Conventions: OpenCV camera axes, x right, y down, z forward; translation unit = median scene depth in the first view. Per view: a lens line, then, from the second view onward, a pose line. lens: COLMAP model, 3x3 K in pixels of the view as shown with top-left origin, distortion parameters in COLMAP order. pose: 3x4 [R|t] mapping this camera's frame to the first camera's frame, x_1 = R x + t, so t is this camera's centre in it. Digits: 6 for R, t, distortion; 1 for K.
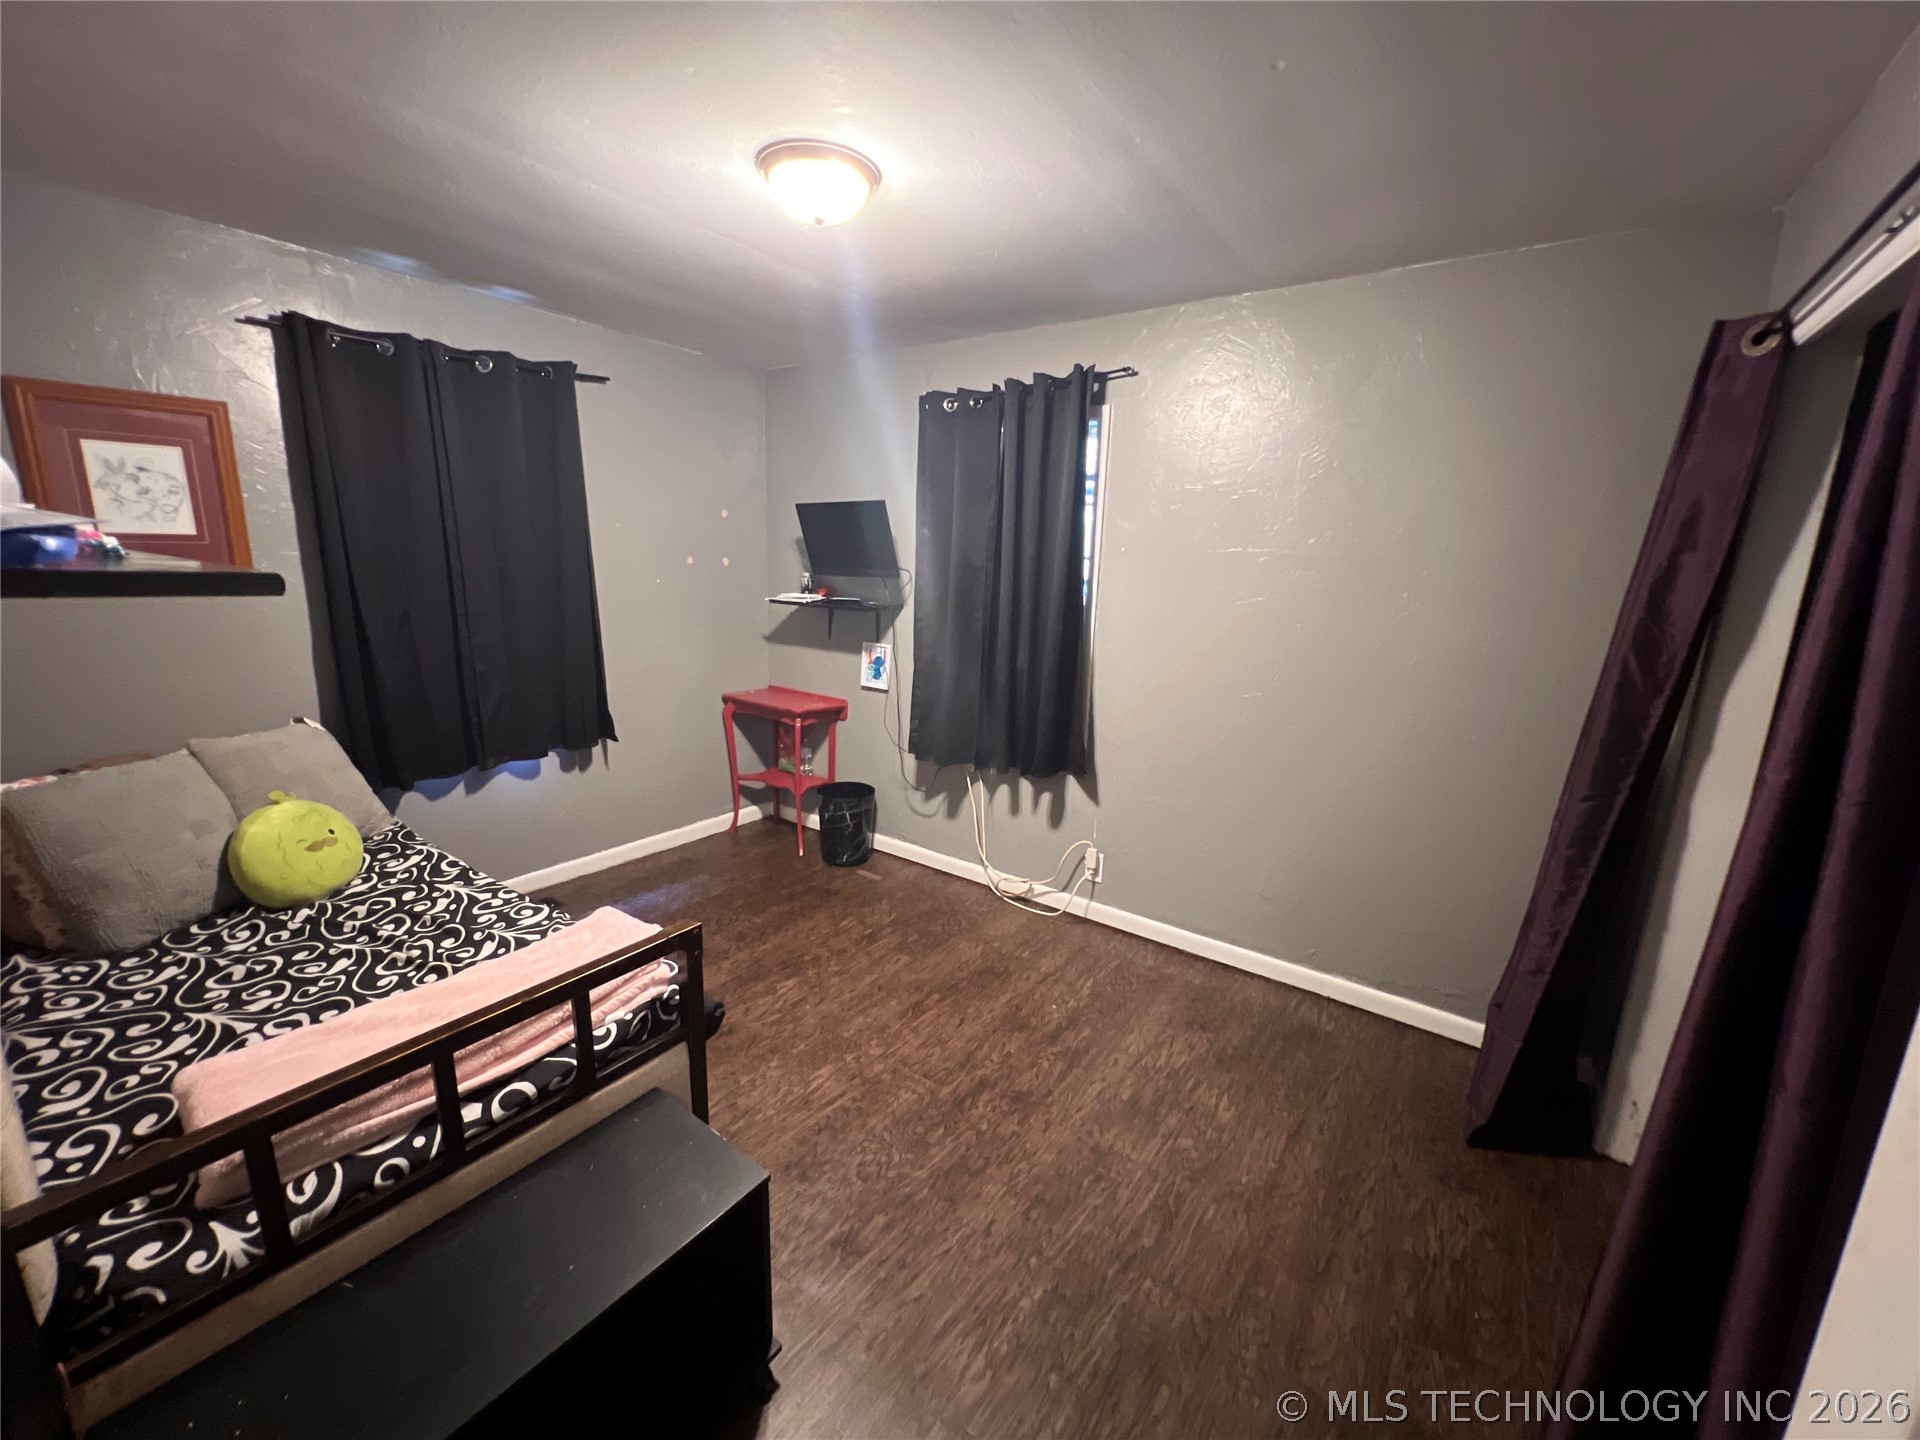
lens RADIAL K [[772.3, 0, 954.7], [0, 772.3, 717.3], [0, 0, 1]] dist [-0.004727, 0.001670]
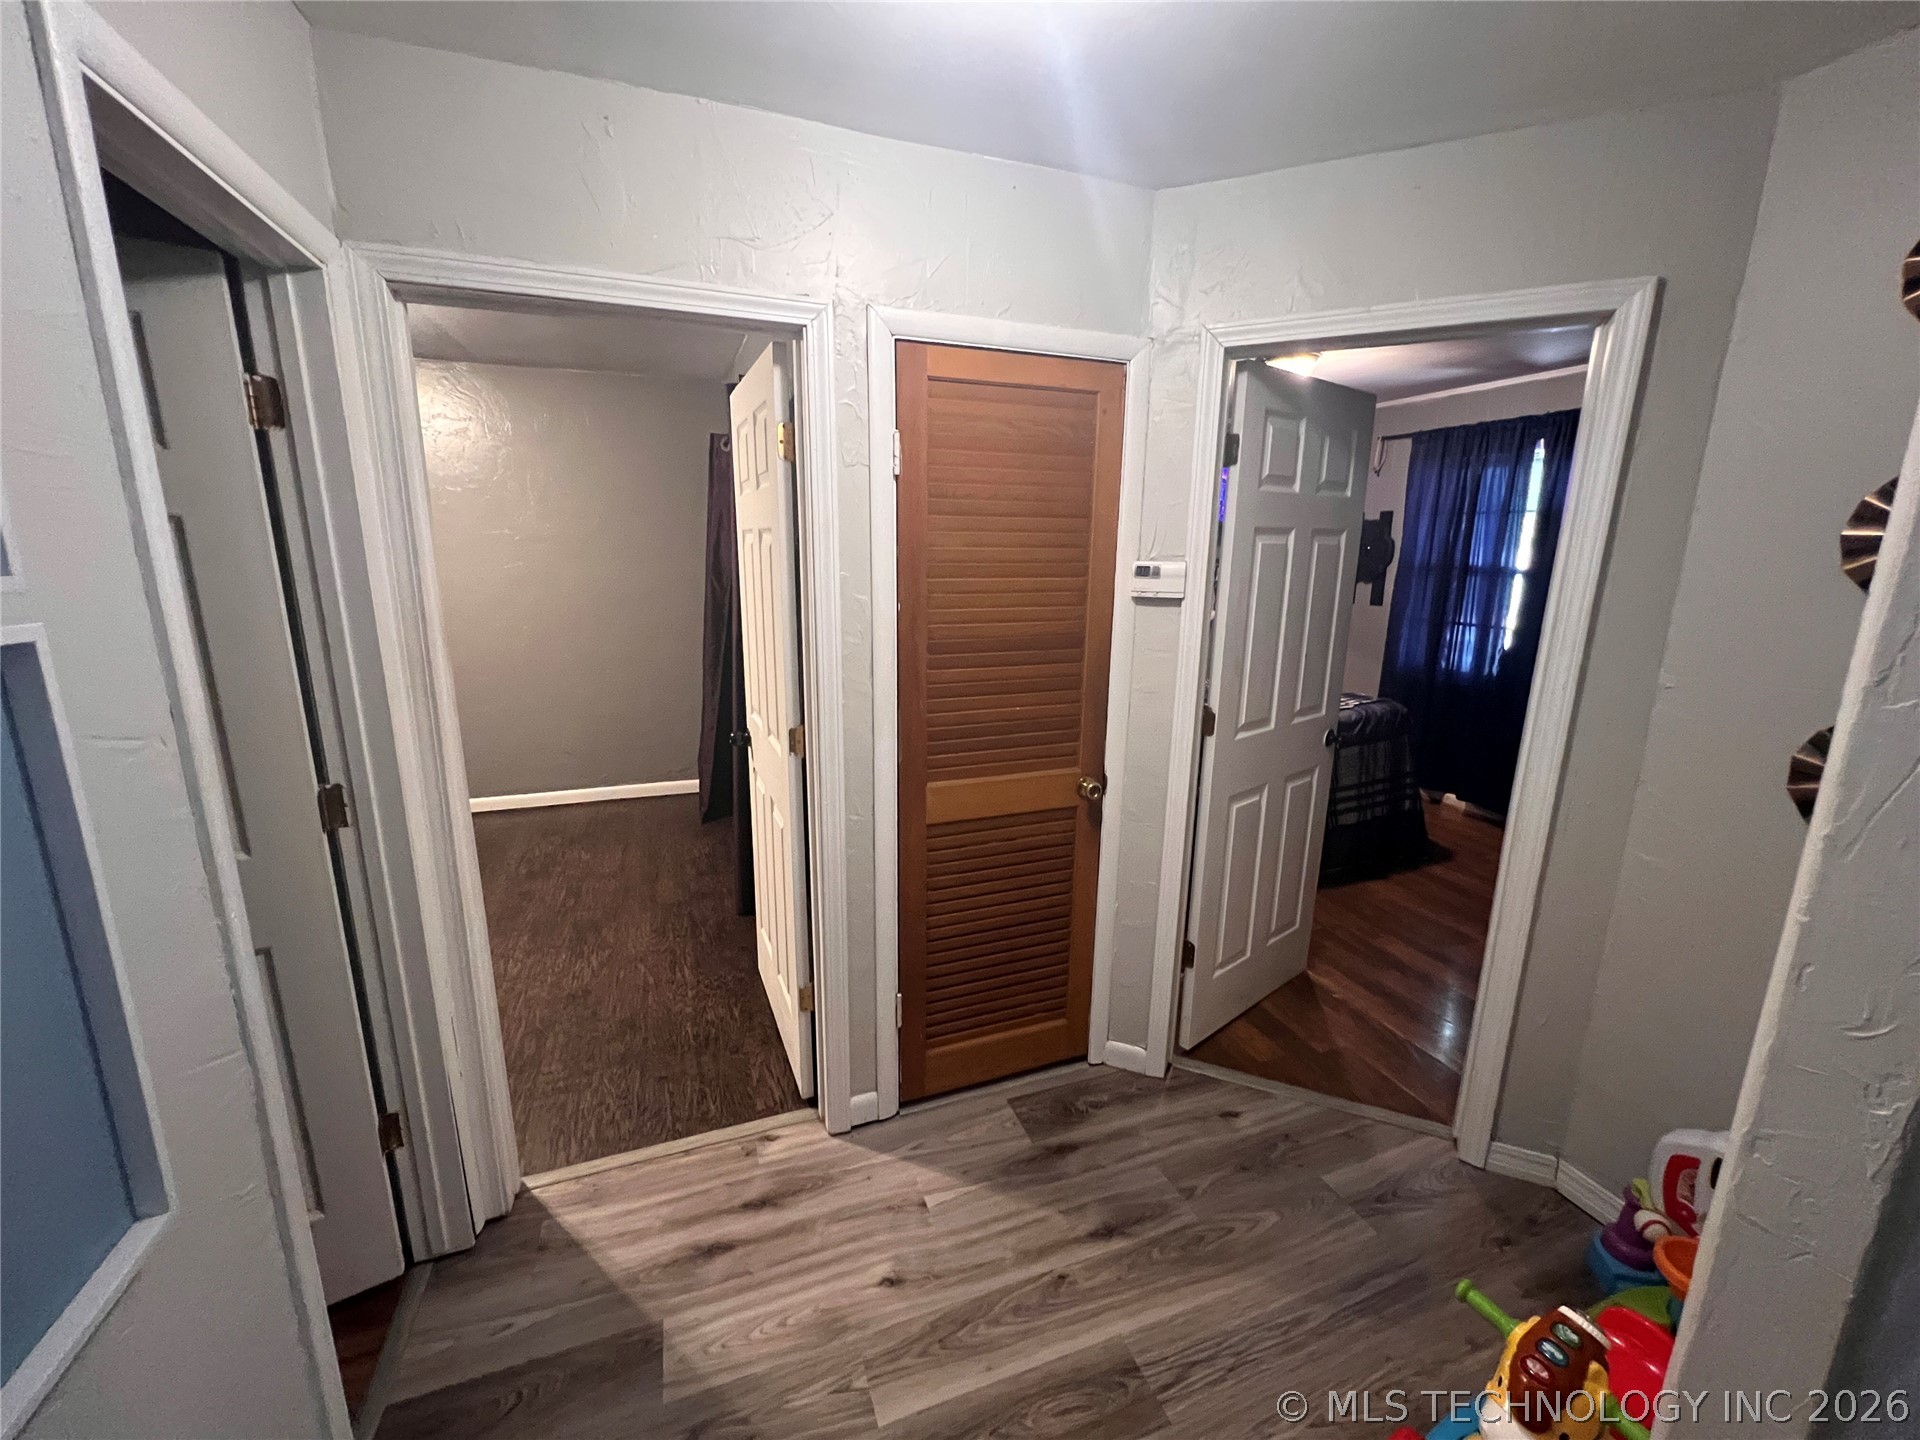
lens RADIAL K [[772.3, 0, 958.2], [0, 772.3, 714.8], [0, 0, 1]] dist [-0.004727, 0.001670]
pose [[0.554316, -0.194823, 0.809184, -0.531975], [0.172970, 0.977957, 0.116967, 0.138505], [-0.814135, 0.075128, 0.575795, -0.717364]]
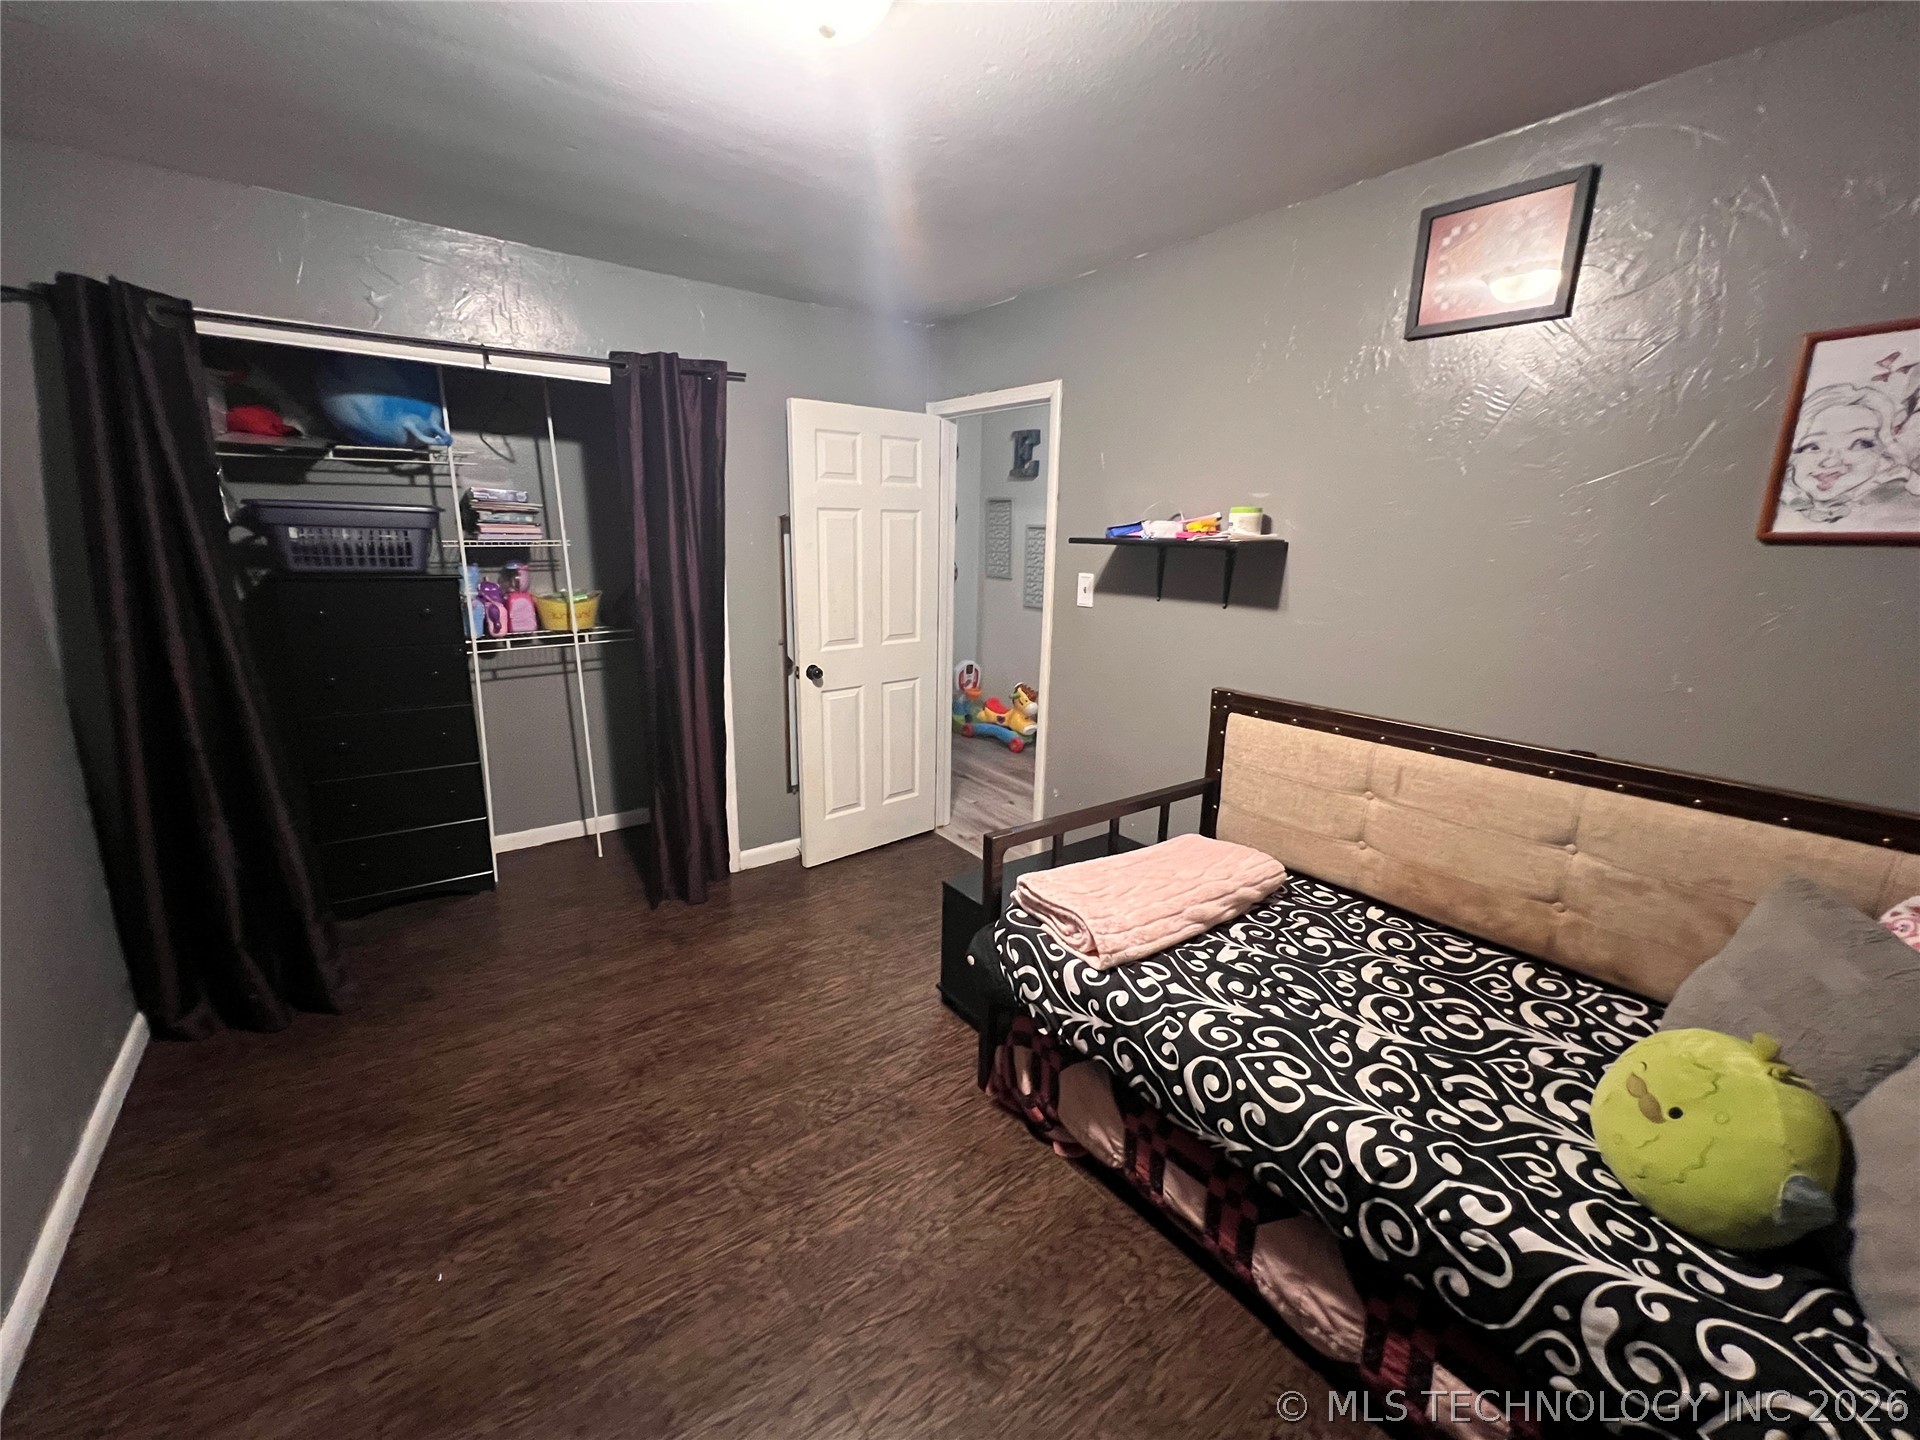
lens RADIAL K [[772.3, 0, 956.8], [0, 772.3, 718.1], [0, 0, 1]] dist [-0.004727, 0.001670]
pose [[-0.957789, -0.103219, 0.268301, -0.444973], [0.021293, 0.905278, 0.424286, -0.314690], [-0.286681, 0.412090, -0.864868, 1.475251]]
